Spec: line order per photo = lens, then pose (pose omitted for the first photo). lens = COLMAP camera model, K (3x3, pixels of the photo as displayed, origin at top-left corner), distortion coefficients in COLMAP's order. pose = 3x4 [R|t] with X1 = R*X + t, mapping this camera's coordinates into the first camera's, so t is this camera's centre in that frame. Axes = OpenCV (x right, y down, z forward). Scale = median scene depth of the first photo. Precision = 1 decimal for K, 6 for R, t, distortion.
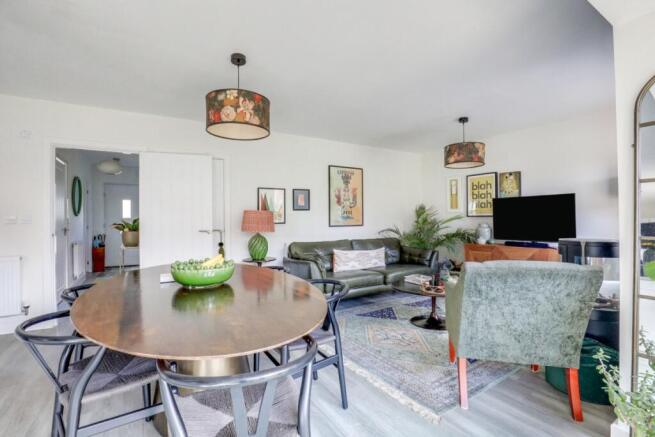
lens RADIAL K [[299.2, 0, 323.6], [0, 299.2, 216.5], [0, 0, 1]] dist [-0.025003, -0.000347]
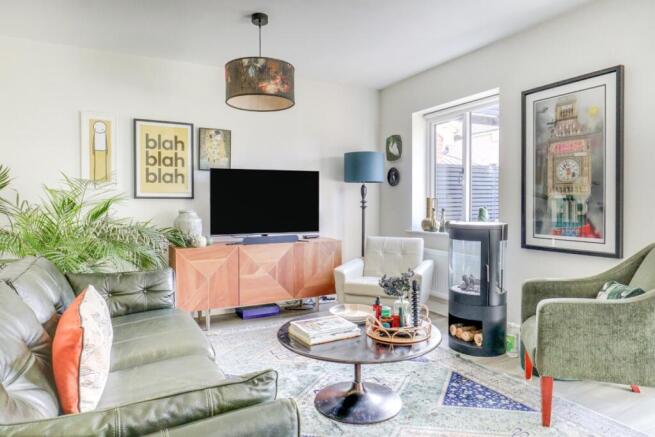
lens RADIAL K [[413.2, 0, 325.5], [0, 413.2, 213.0], [0, 0, 1]] dist [-0.004960, 0.000325]
pose [[0.062779, -0.017933, 0.997866, -0.255773], [-0.005740, 0.999816, 0.018329, 0.013824], [-0.998011, -0.006879, 0.062665, 0.753158]]
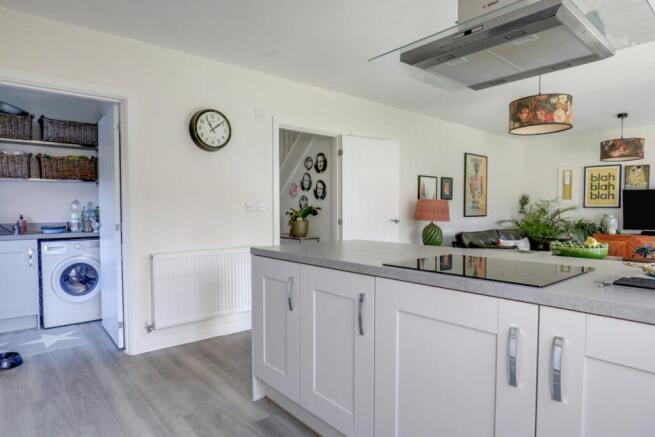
lens RADIAL K [[375.8, 0, 325.4], [0, 375.8, 220.7], [0, 0, 1]] dist [0.001244, -0.001619]
pose [[0.986957, 0.002679, 0.160959, -0.710535], [-0.008999, 0.999216, 0.038550, 0.004757], [-0.160729, -0.039496, 0.986208, -0.145658]]
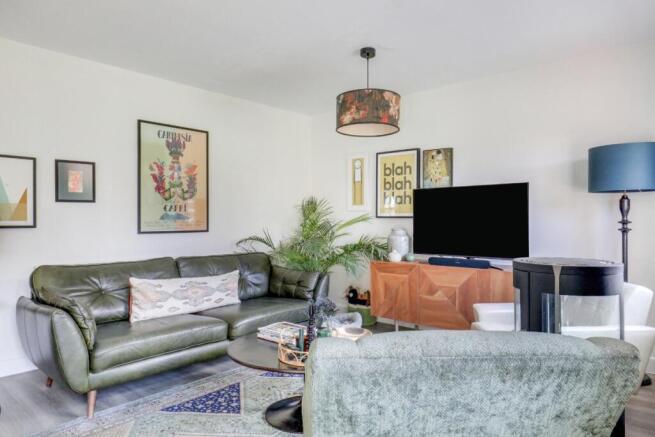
lens RADIAL K [[429.4, 0, 317.0], [0, 429.4, 222.0], [0, 0, 1]] dist [0.003341, -0.001371]
pose [[0.959540, 0.007219, 0.281481, 0.124815], [-0.010700, 0.999884, 0.010831, 0.001583], [-0.281370, -0.013405, 0.959506, 0.188715]]
